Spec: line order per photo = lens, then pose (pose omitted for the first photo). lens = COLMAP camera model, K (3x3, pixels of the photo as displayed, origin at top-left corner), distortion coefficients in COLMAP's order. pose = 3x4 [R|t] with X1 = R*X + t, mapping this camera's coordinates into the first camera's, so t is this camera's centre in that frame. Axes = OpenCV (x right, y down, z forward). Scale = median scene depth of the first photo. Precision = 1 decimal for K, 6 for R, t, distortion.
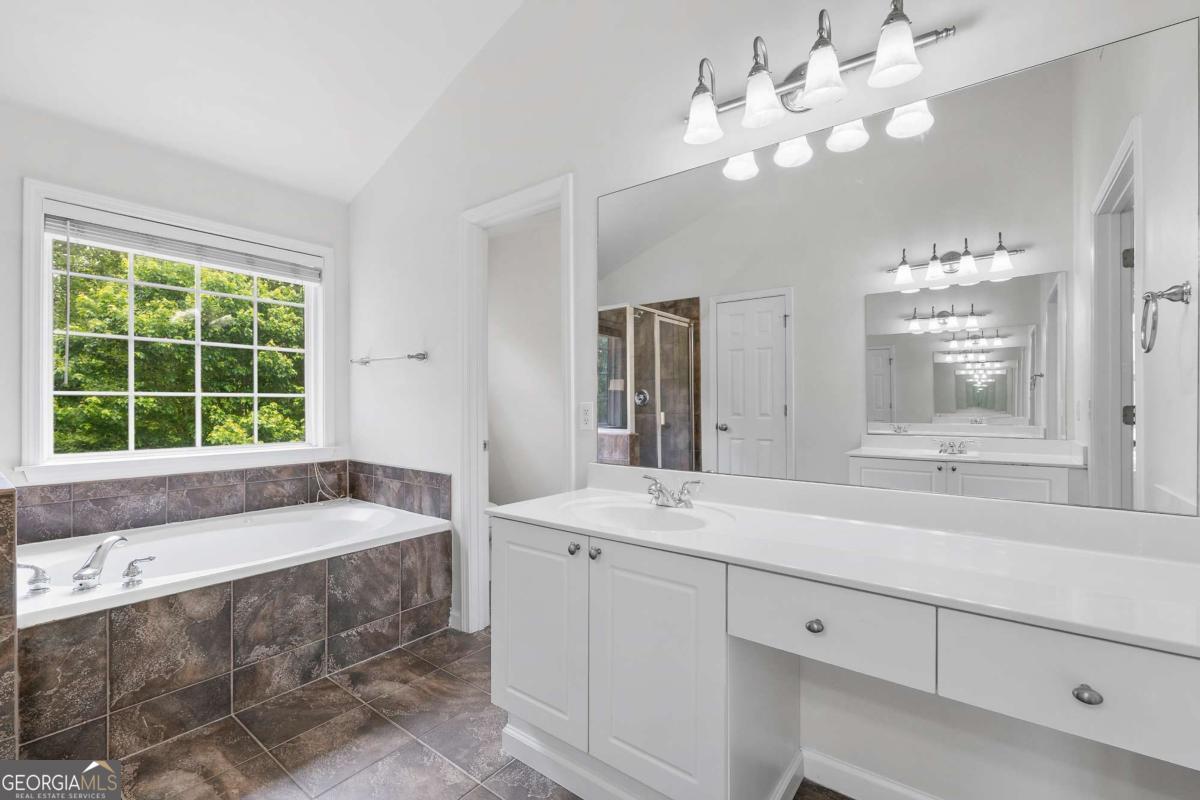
lens RADIAL K [[513.6, 0, 599.5], [0, 513.6, 404.2], [0, 0, 1]] dist [-0.006410, -0.000041]
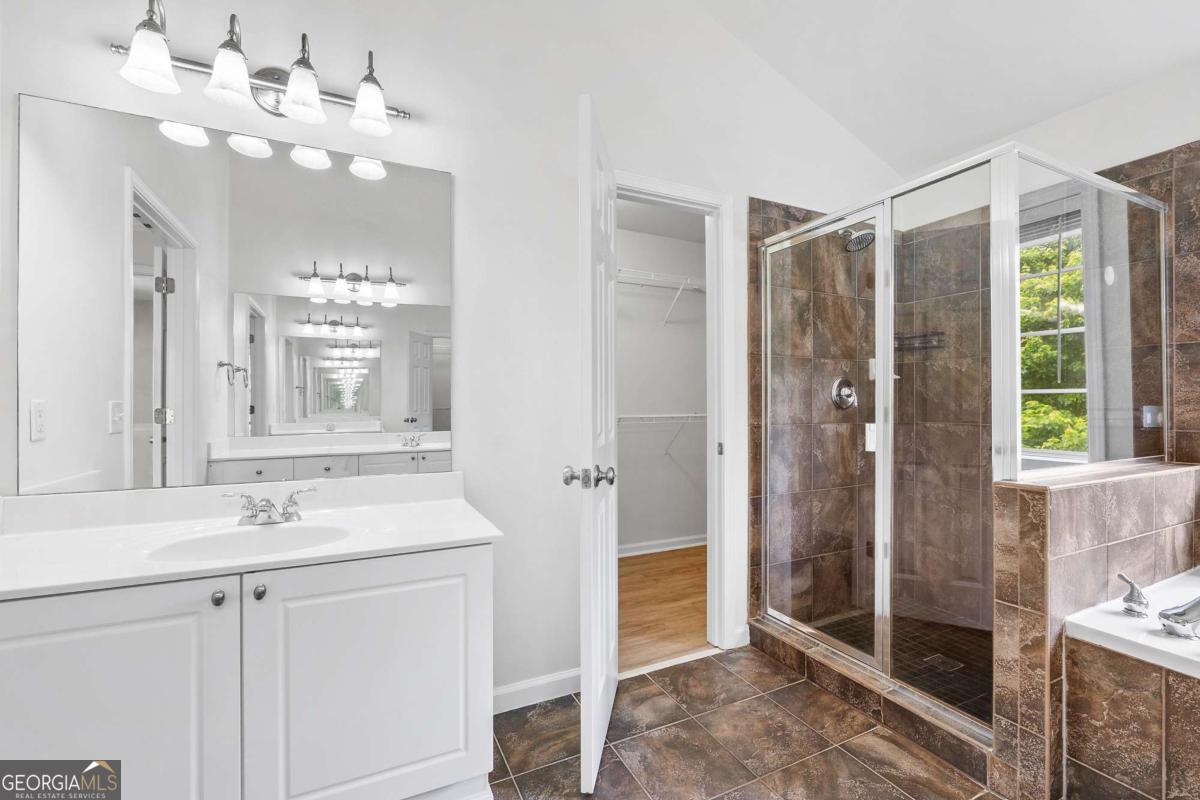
lens RADIAL K [[513.6, 0, 599.5], [0, 513.6, 404.2], [0, 0, 1]] dist [-0.006410, -0.000041]
pose [[-0.450650, 0.008453, -0.892661, 0.075164], [0.002027, 0.999962, 0.008446, -0.002319], [0.892698, 0.001996, -0.450650, 0.441184]]
